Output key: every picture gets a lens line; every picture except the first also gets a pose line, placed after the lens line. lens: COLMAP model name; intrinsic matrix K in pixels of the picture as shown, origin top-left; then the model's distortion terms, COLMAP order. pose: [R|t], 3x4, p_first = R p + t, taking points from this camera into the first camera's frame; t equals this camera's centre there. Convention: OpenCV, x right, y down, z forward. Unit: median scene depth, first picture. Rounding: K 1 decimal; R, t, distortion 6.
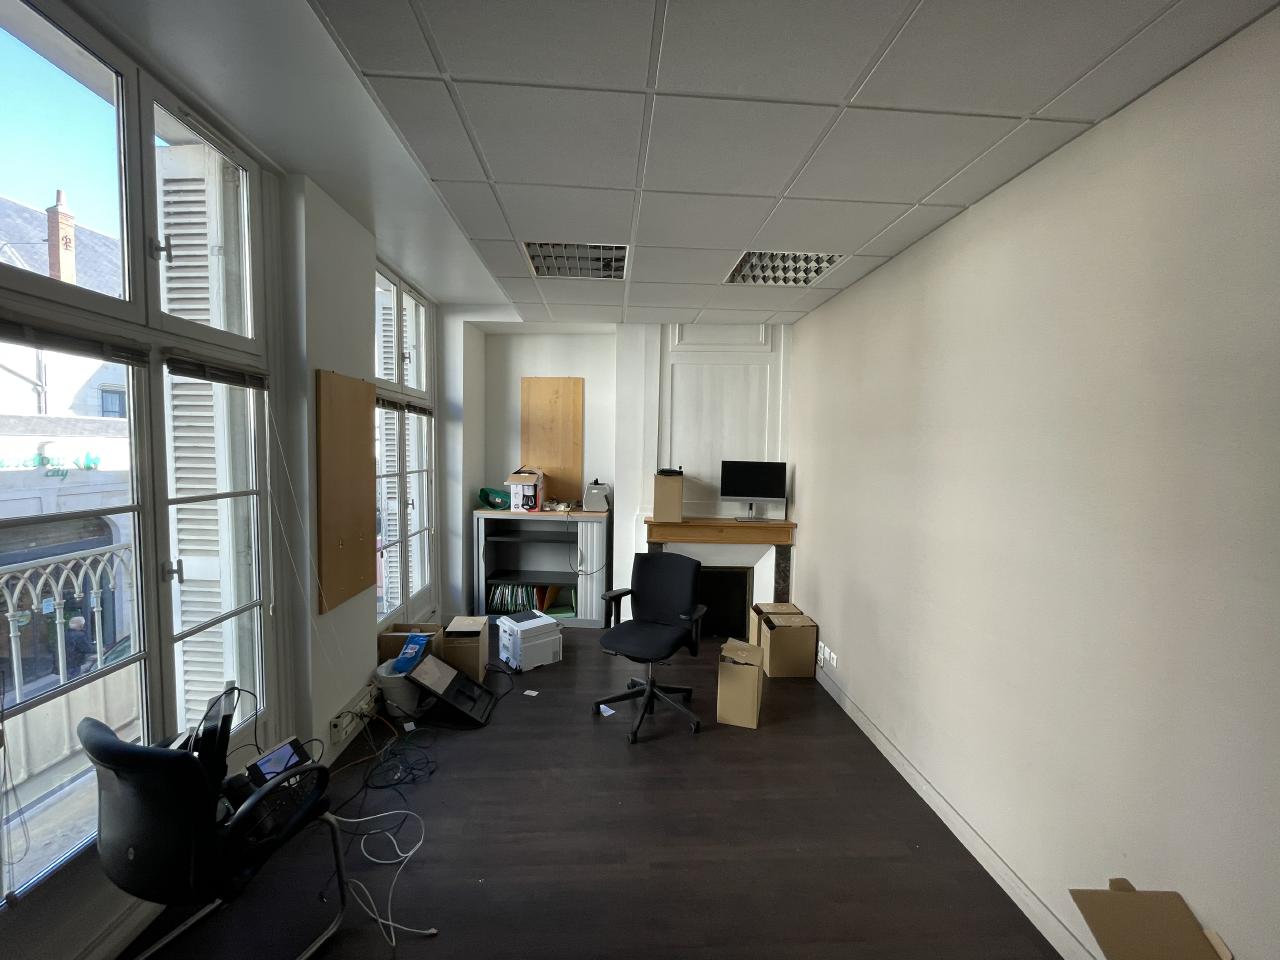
lens RADIAL K [[520.7, 0, 638.8], [0, 520.7, 472.9], [0, 0, 1]] dist [-0.001278, -0.000282]
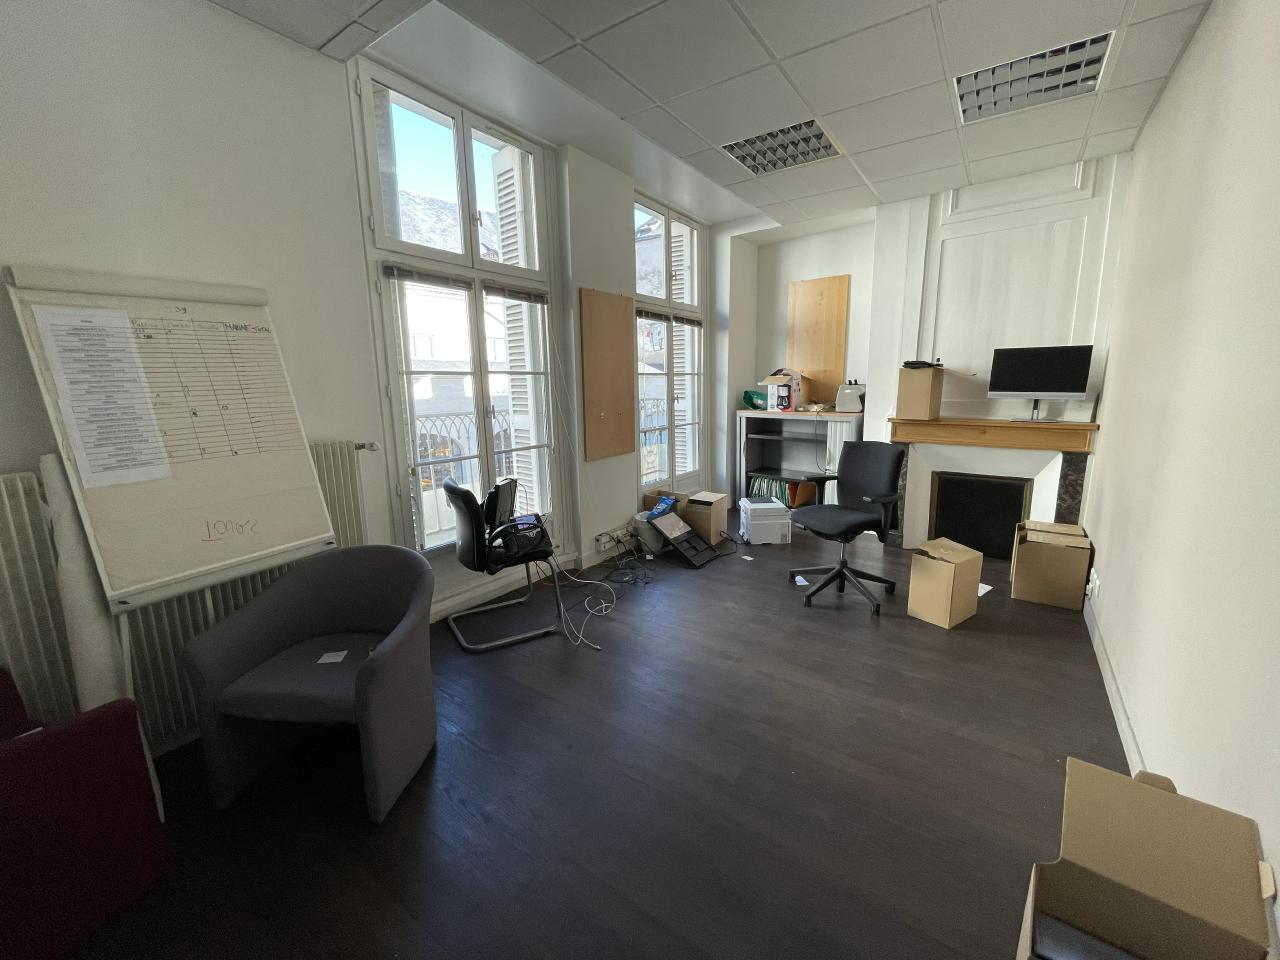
lens RADIAL K [[520.7, 0, 638.8], [0, 520.7, 472.9], [0, 0, 1]] dist [-0.001278, -0.000282]
pose [[0.781190, 0.080627, -0.619065, 0.253053], [-0.002528, 0.992025, 0.126012, 0.072346], [0.624289, -0.096875, 0.775164, -0.028850]]
